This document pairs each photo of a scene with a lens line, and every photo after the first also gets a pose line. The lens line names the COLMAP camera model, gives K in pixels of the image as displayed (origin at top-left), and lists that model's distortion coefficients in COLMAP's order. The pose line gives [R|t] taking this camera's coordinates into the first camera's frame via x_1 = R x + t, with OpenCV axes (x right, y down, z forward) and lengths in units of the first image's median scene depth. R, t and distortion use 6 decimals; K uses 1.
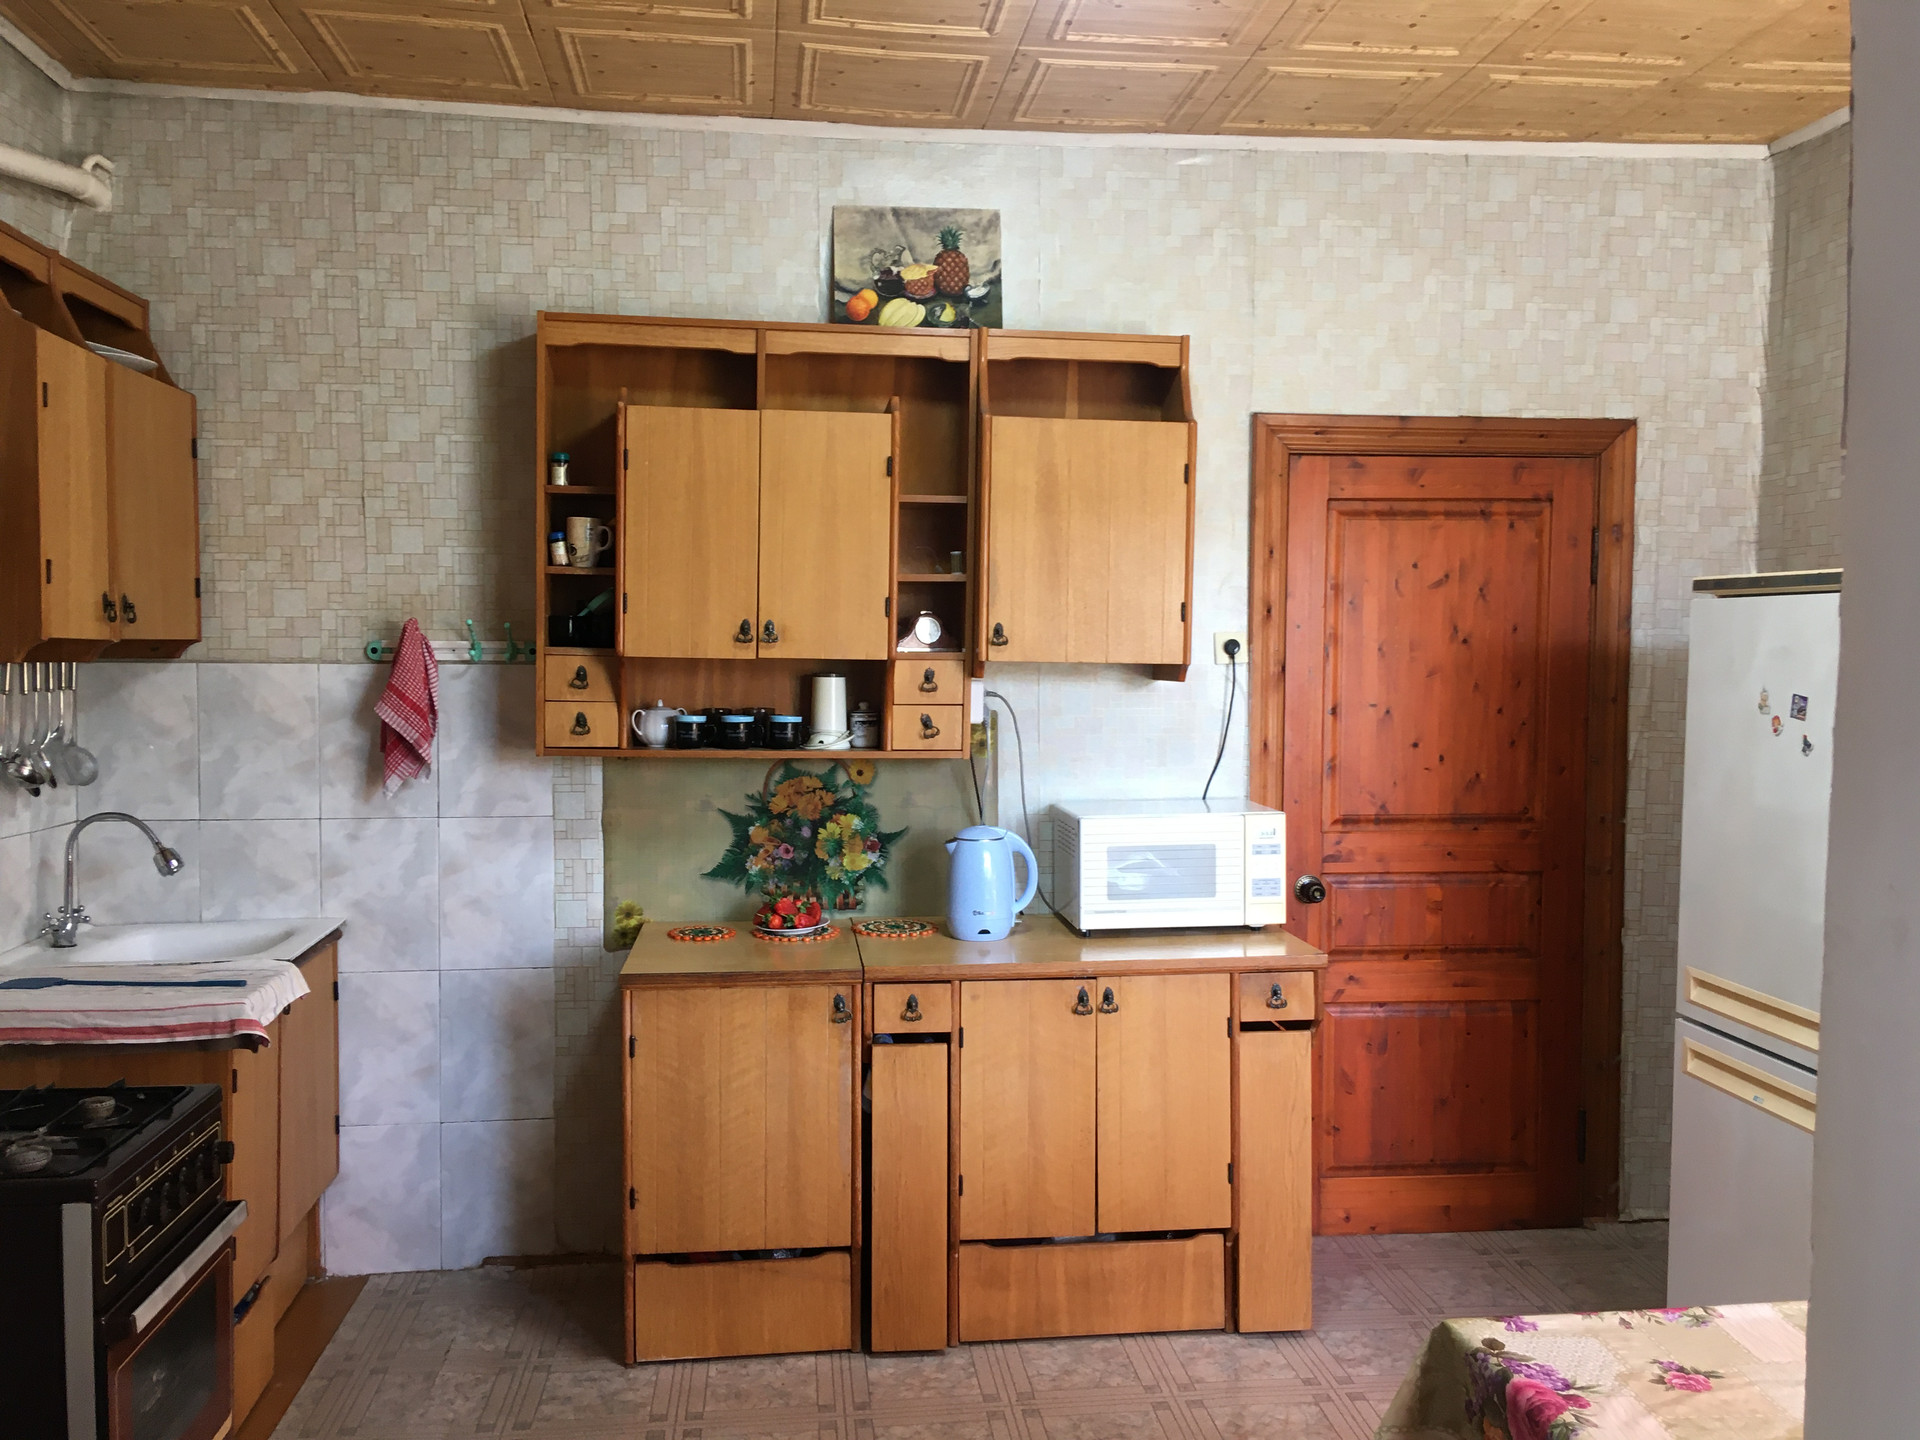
lens RADIAL K [[1615.7, 0, 960.0], [0, 1615.7, 720.0], [0, 0, 1]] dist [0.112240, -0.168059]
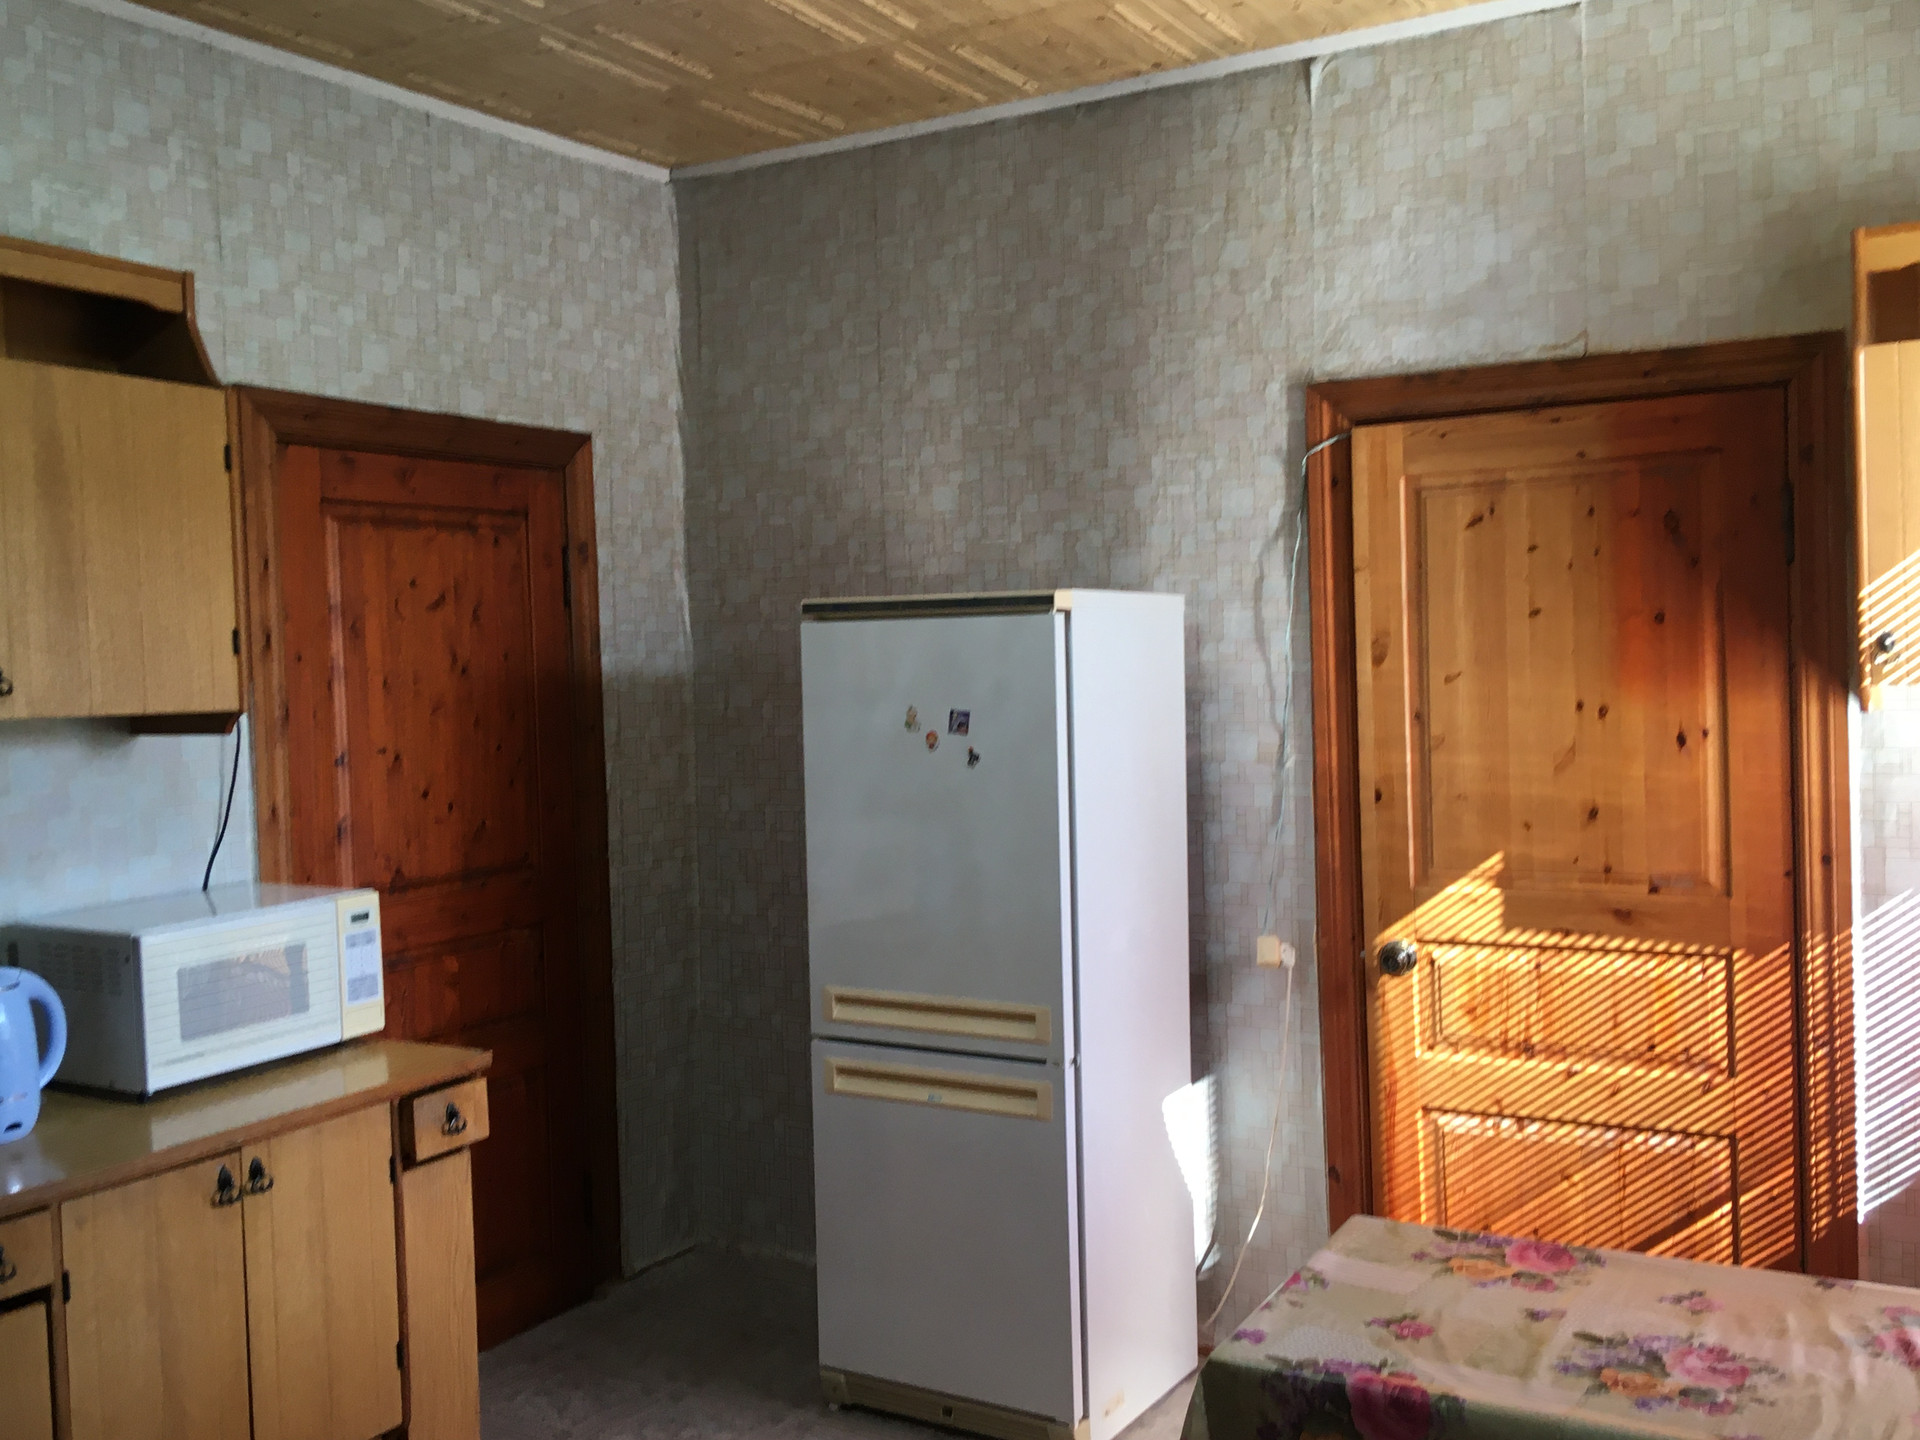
lens RADIAL K [[1778.5, 0, 960.0], [0, 1778.5, 720.0], [0, 0, 1]] dist [0.116585, -0.181258]
pose [[0.609594, -0.050950, 0.791074, -0.290926], [0.065713, 0.997746, 0.013623, -0.017931], [-0.789985, 0.043679, 0.611568, 0.205794]]
